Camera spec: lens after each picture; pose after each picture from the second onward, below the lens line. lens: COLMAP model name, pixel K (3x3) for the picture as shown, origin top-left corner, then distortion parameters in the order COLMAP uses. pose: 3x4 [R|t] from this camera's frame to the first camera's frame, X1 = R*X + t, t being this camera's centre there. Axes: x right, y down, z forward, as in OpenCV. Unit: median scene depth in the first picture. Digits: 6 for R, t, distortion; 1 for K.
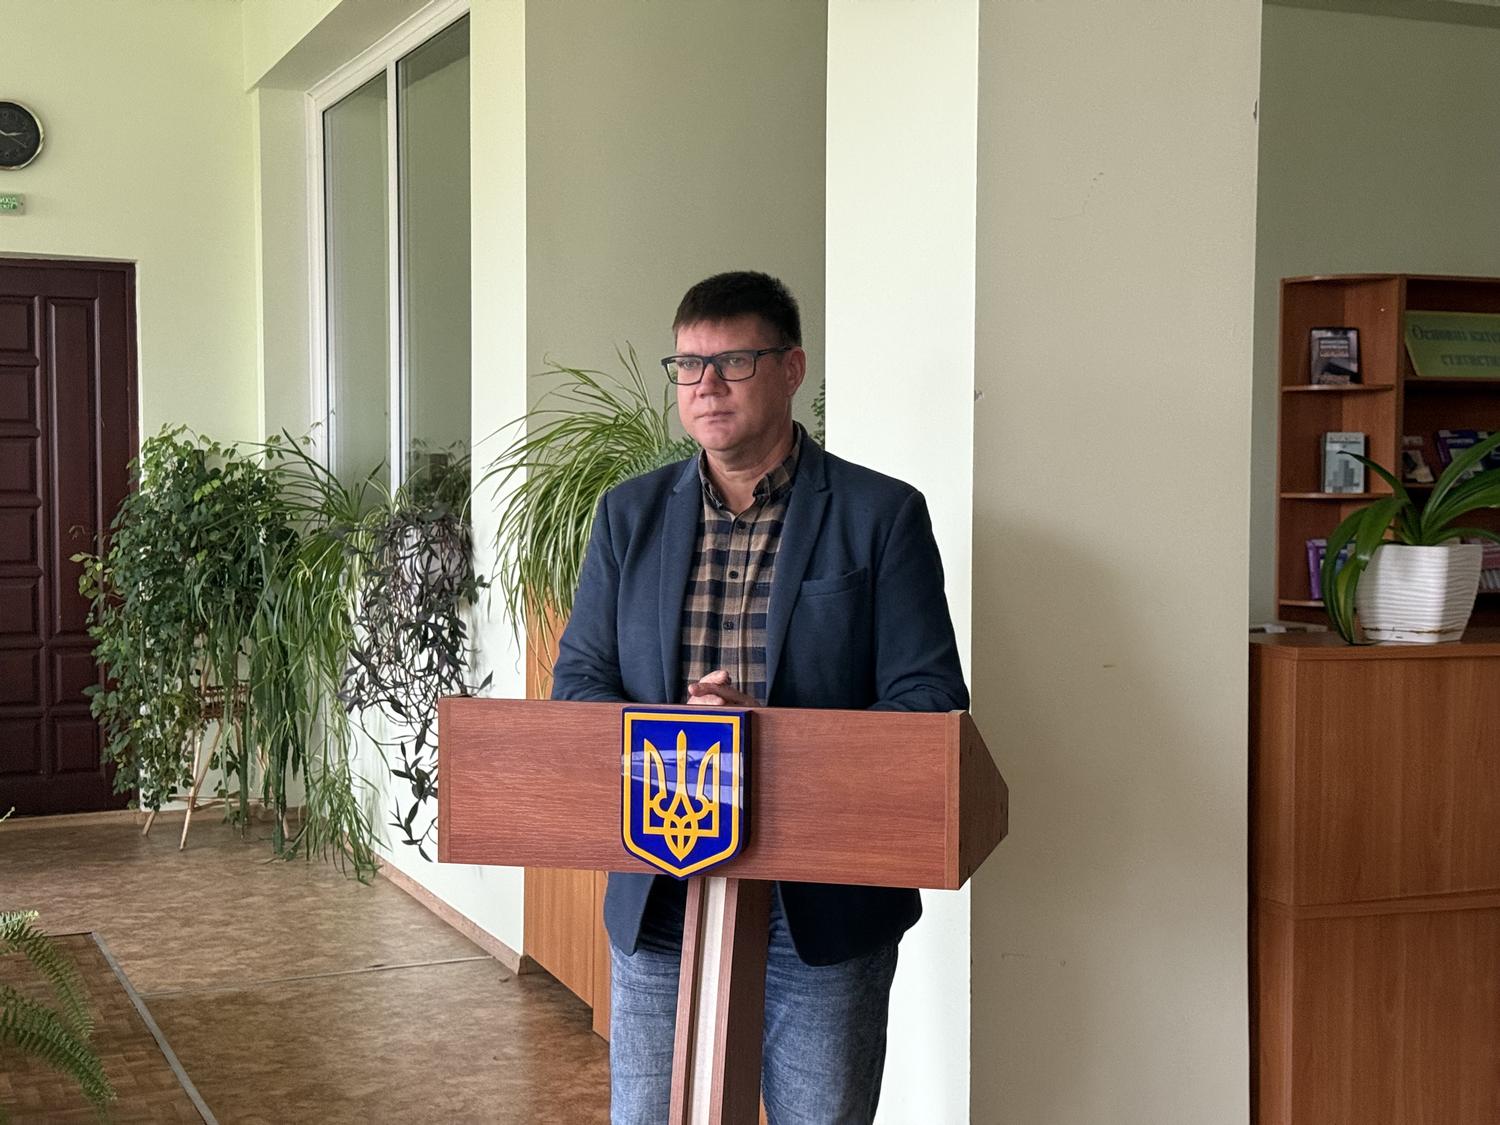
lens RADIAL K [[2090.2, 0, 766.4], [0, 2090.2, 559.6], [0, 0, 1]] dist [0.121280, 0.000000]
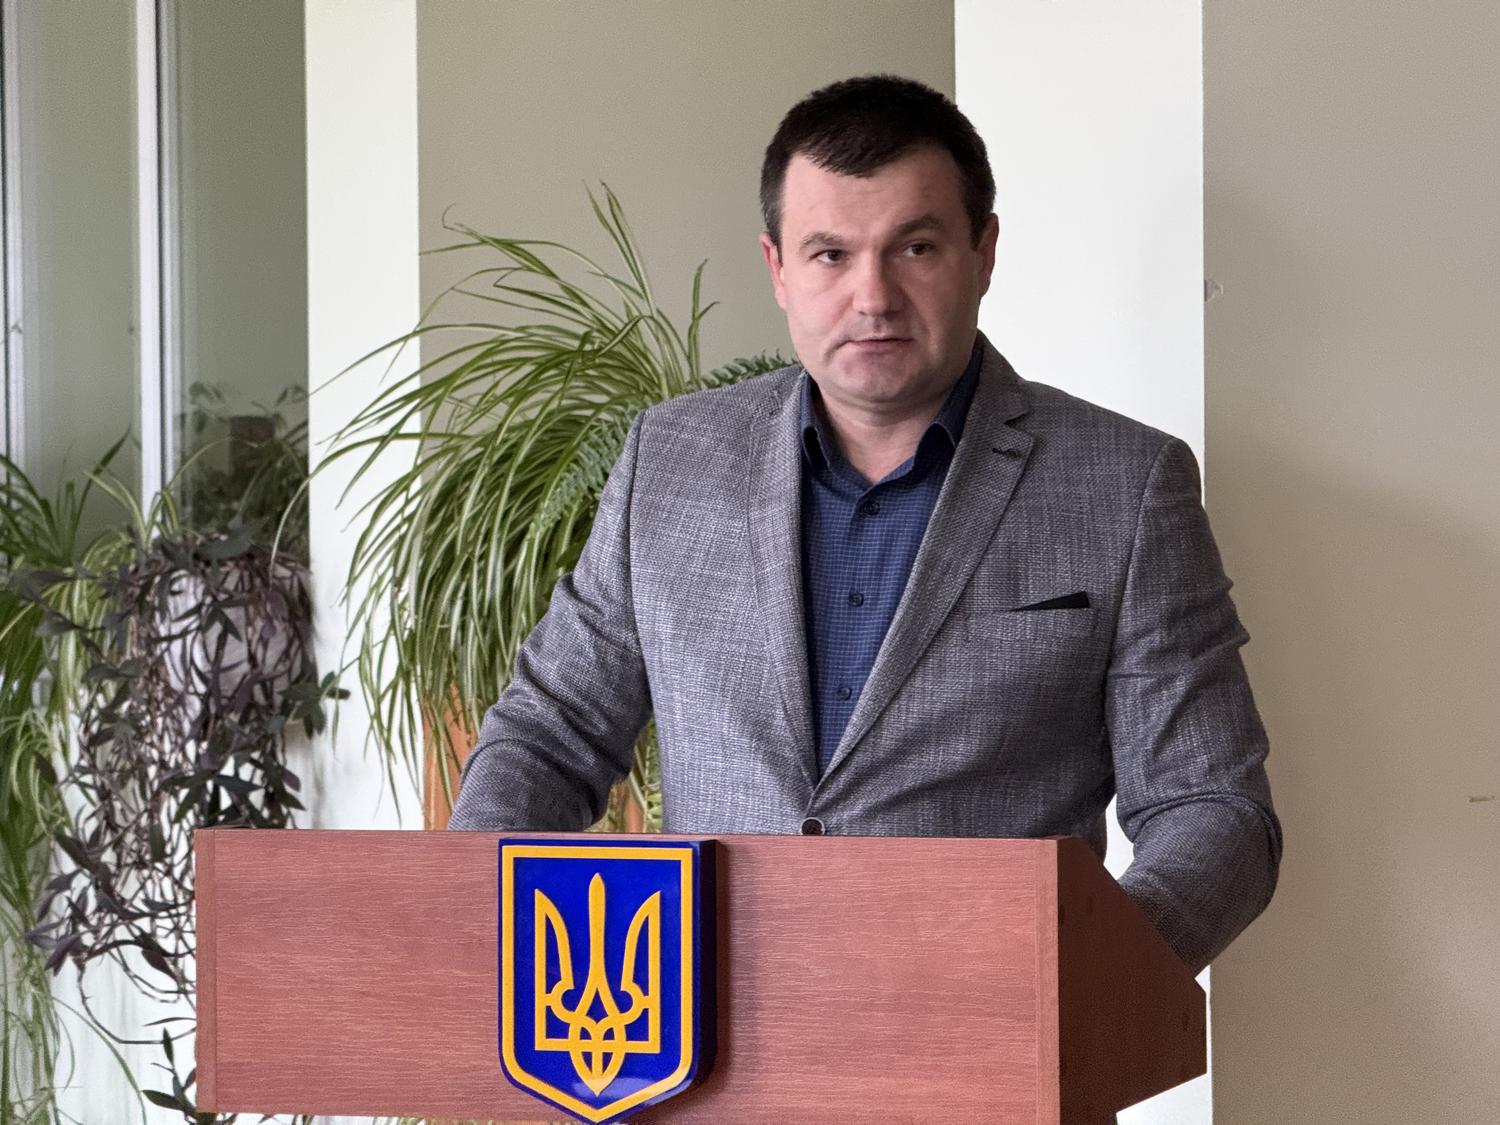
lens RADIAL K [[5337.7, 0, 742.7], [0, 5337.7, 546.7], [0, 0, 1]] dist [0.267054, 0.000000]
pose [[0.997503, -0.012656, -0.069479, 0.039034], [0.010966, 0.999636, -0.024640, 0.009607], [0.069766, 0.023816, 0.997279, -0.186547]]
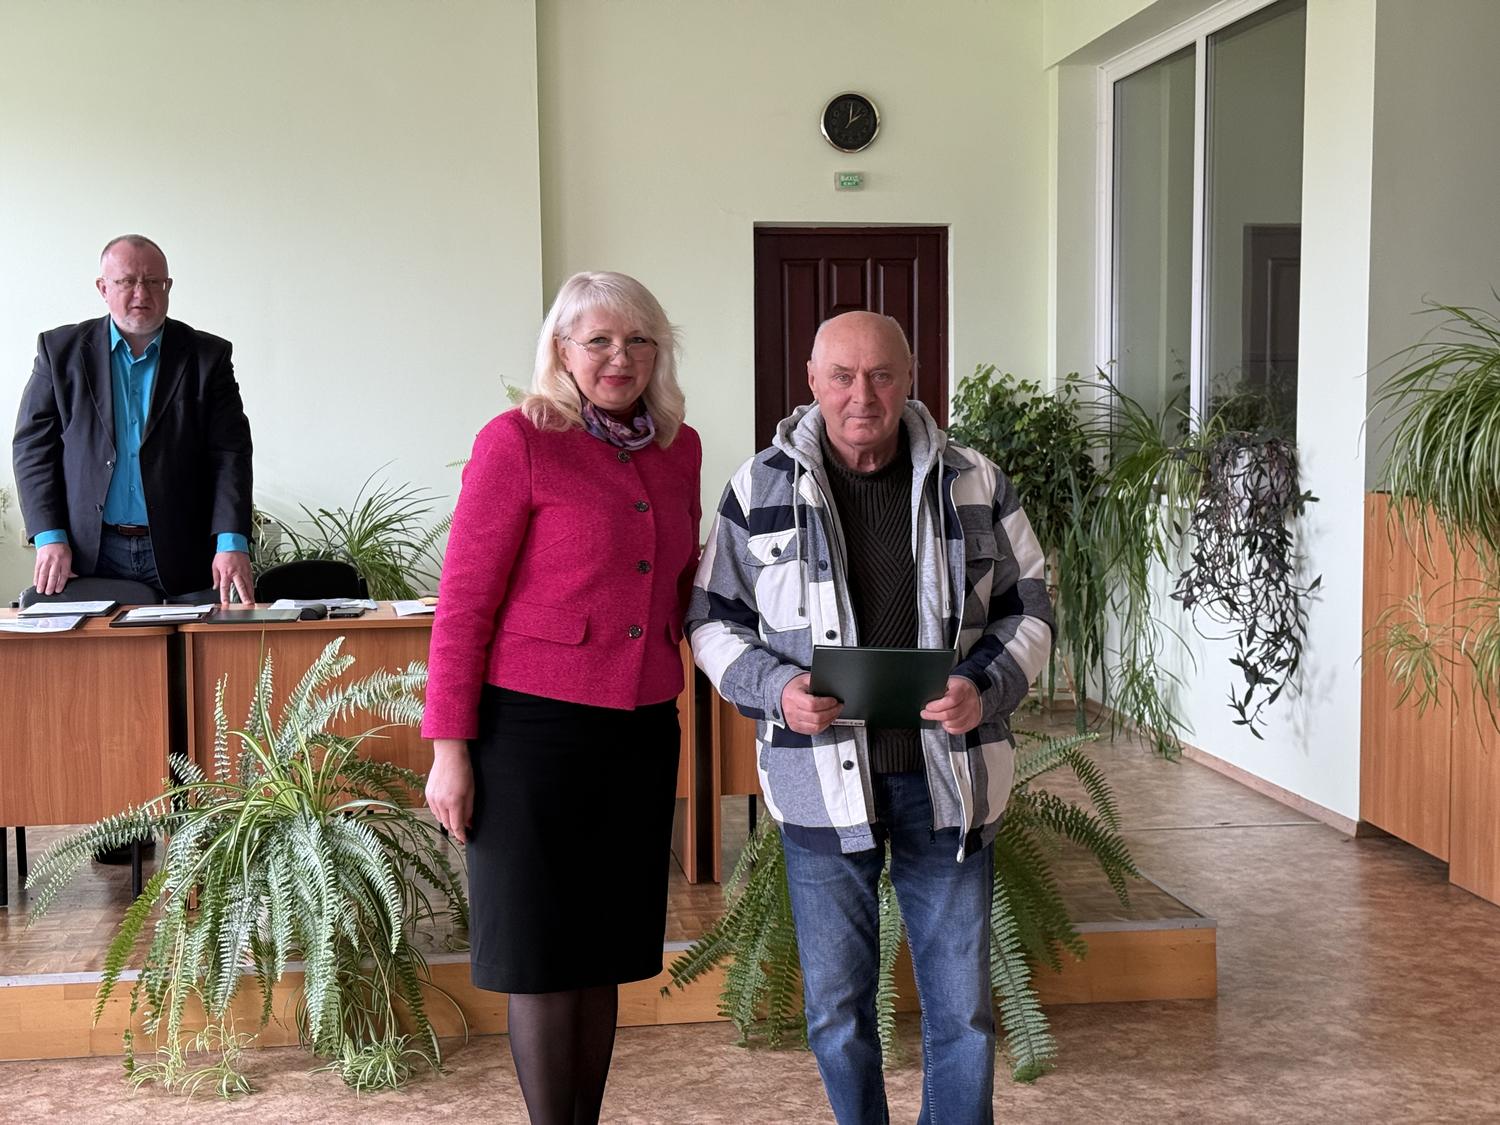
lens RADIAL K [[2090.2, 0, 757.1], [0, 2090.2, 560.9], [0, 0, 1]] dist [0.121280, 0.000000]
pose [[0.961779, 0.007392, -0.273727, -0.109804], [0.001239, 0.999508, 0.031344, 0.009248], [0.273824, -0.030485, 0.961296, -0.183317]]
